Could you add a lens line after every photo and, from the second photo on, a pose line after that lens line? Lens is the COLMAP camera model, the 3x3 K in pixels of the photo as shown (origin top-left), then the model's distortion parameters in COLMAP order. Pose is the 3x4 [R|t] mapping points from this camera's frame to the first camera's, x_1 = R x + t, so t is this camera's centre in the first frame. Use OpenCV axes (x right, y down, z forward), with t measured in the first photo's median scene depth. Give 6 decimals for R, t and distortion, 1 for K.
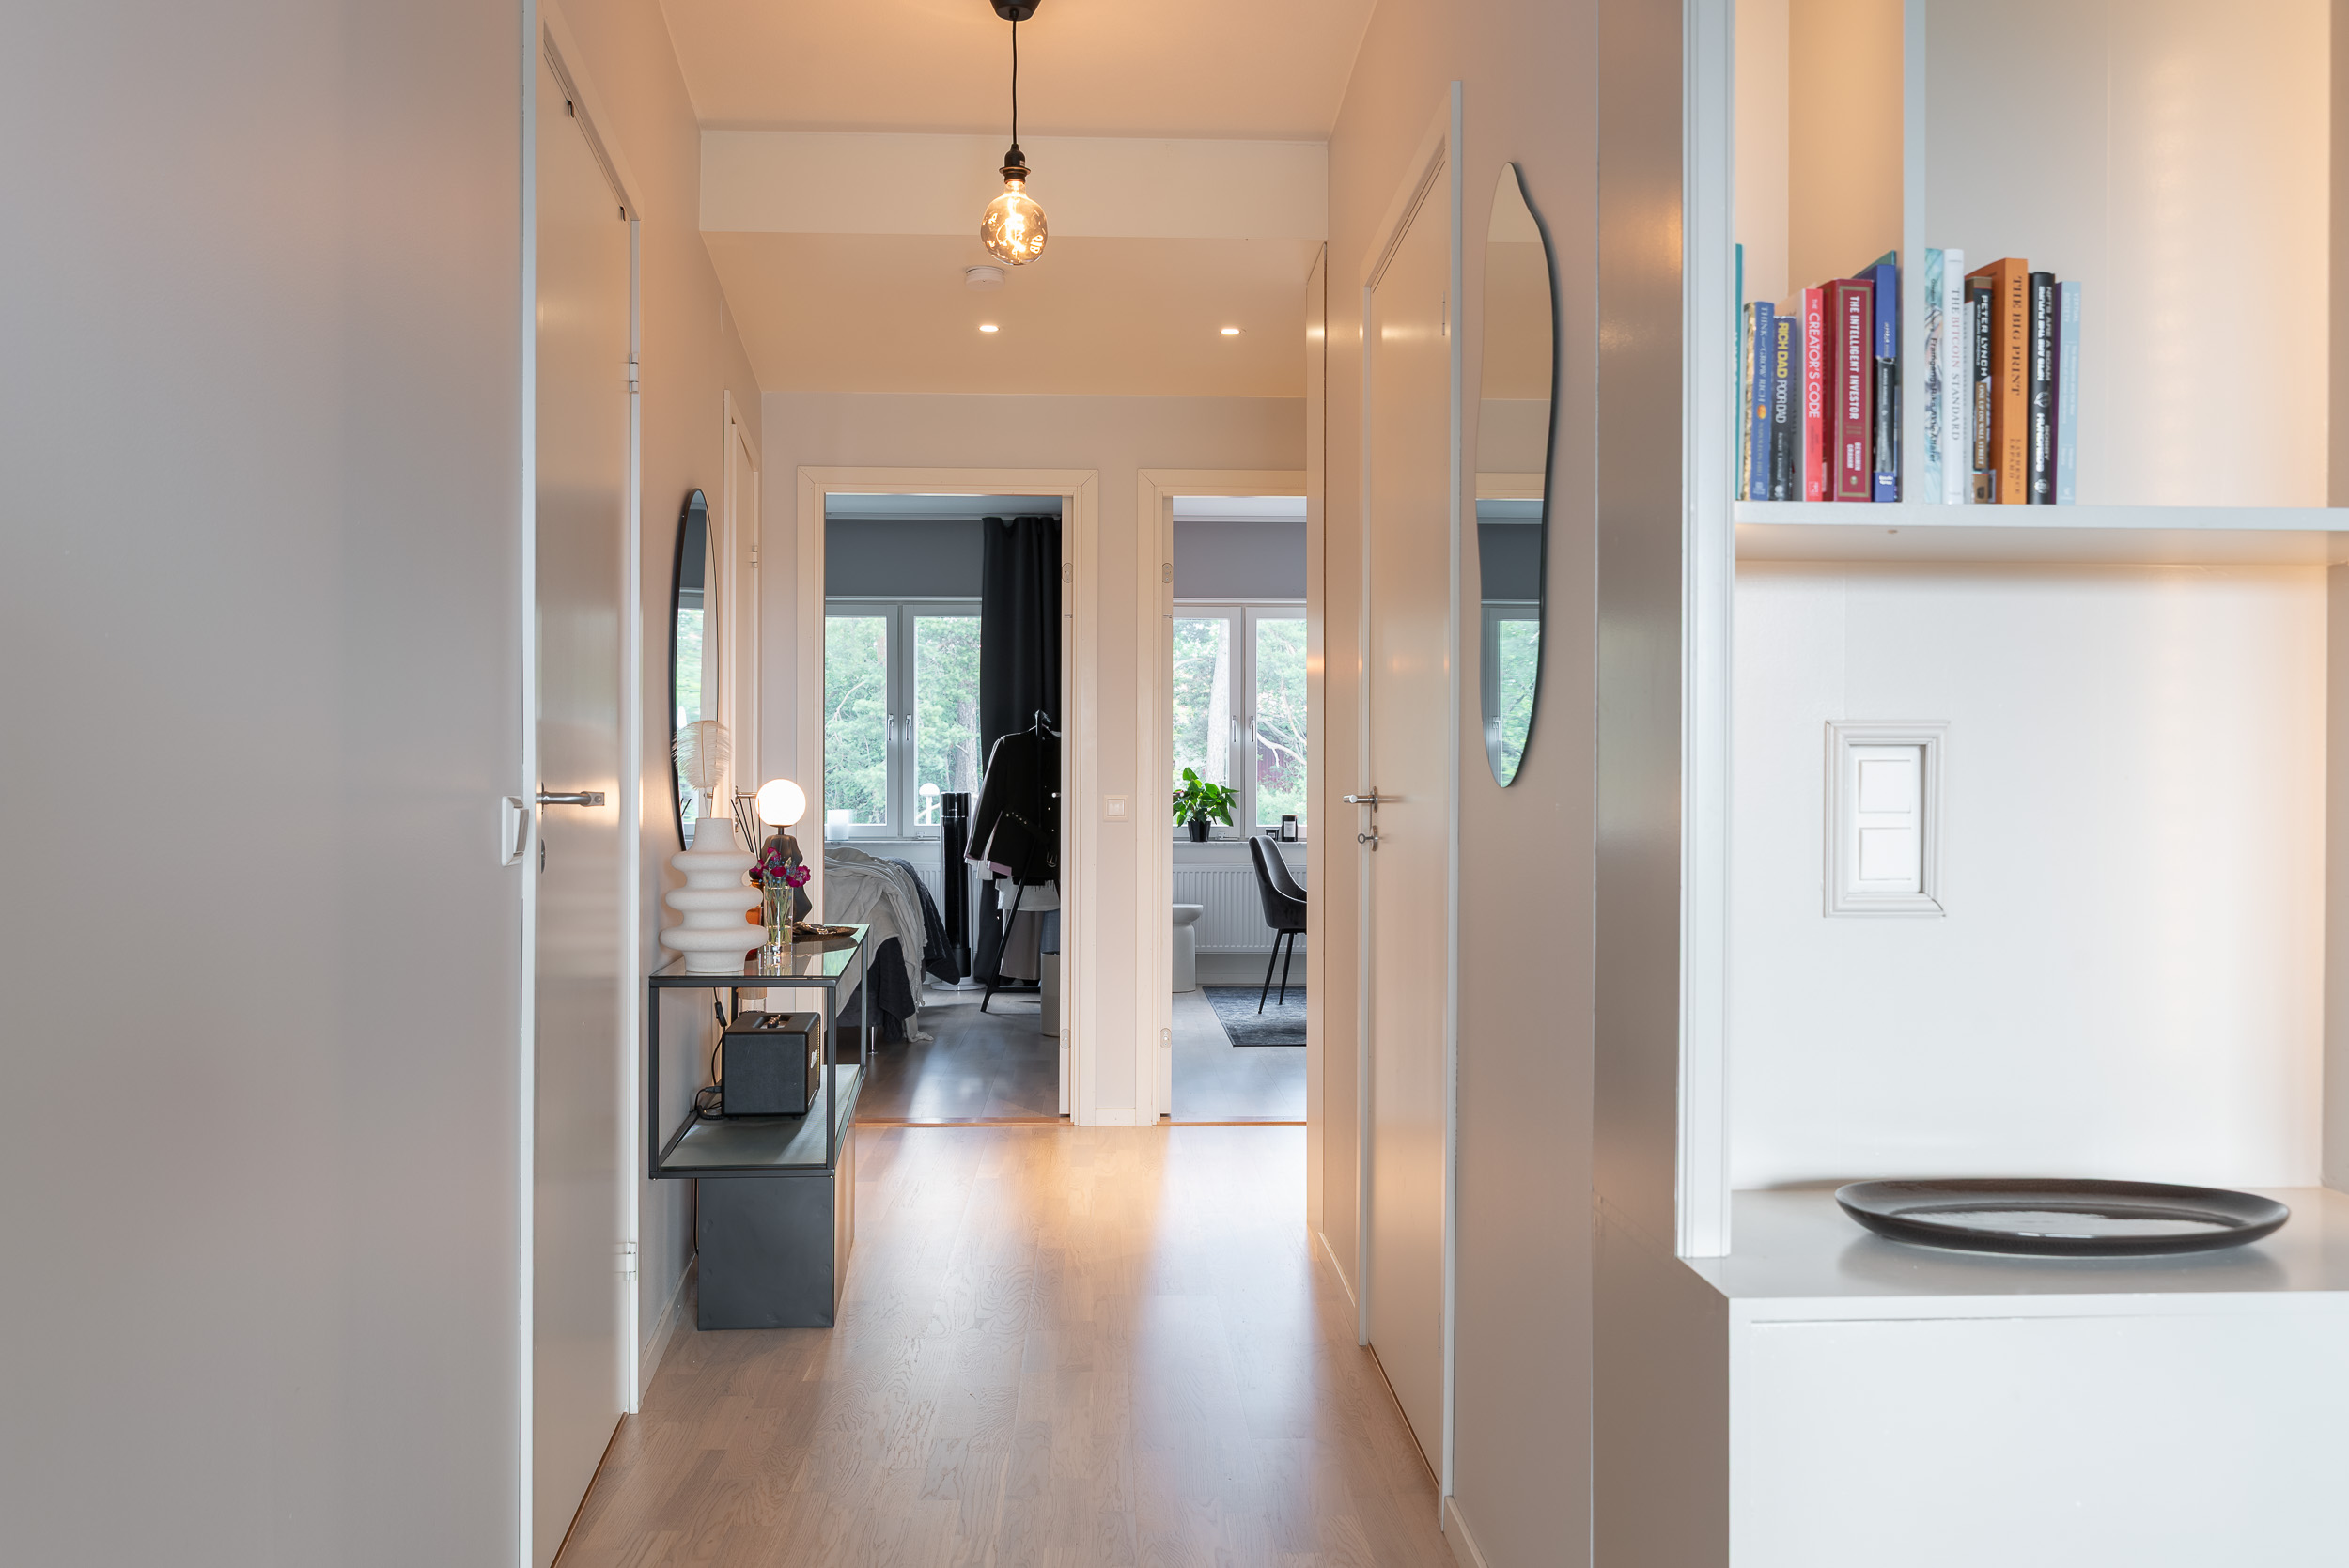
lens RADIAL K [[1583.0, 0, 1171.1], [0, 1583.0, 788.2], [0, 0, 1]] dist [0.003865, 0.000486]
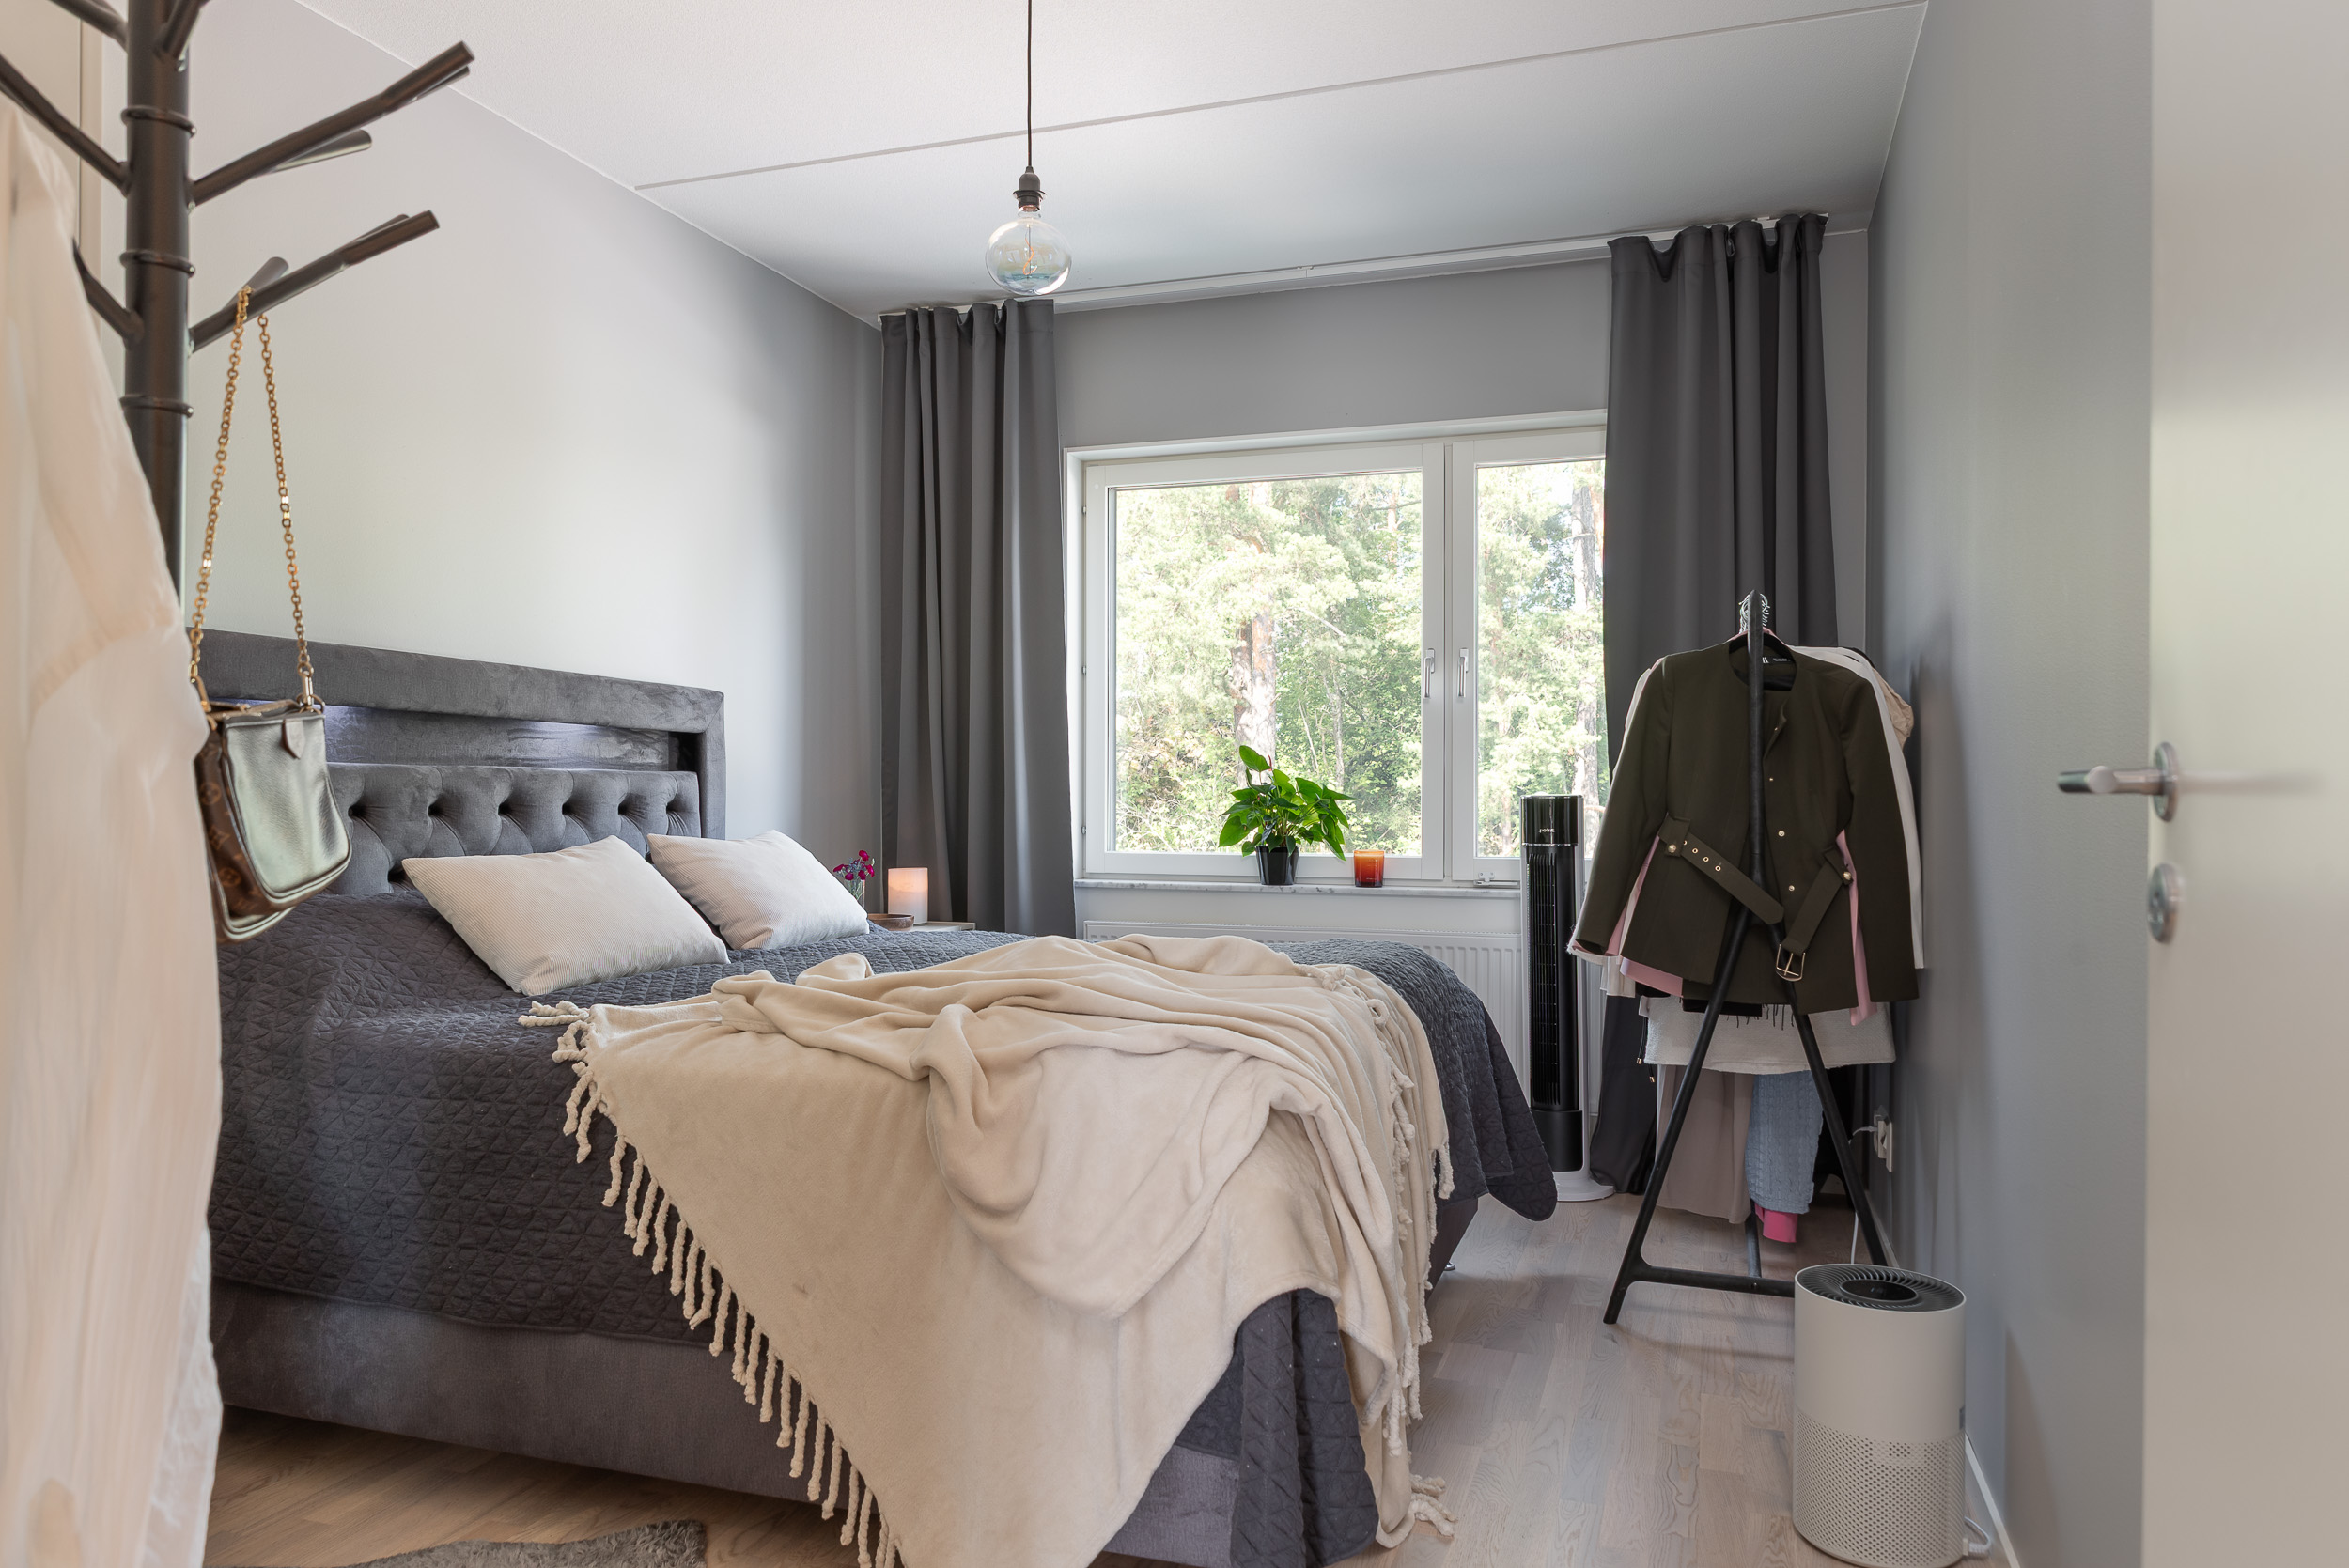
lens RADIAL K [[1583.0, 0, 1168.4], [0, 1583.0, 784.4], [0, 0, 1]] dist [0.003865, 0.000486]
pose [[0.926609, -0.000196, -0.376027, -0.065983], [-0.001903, 0.999985, -0.005213, 0.002137], [0.376022, 0.005546, 0.926594, 0.535550]]
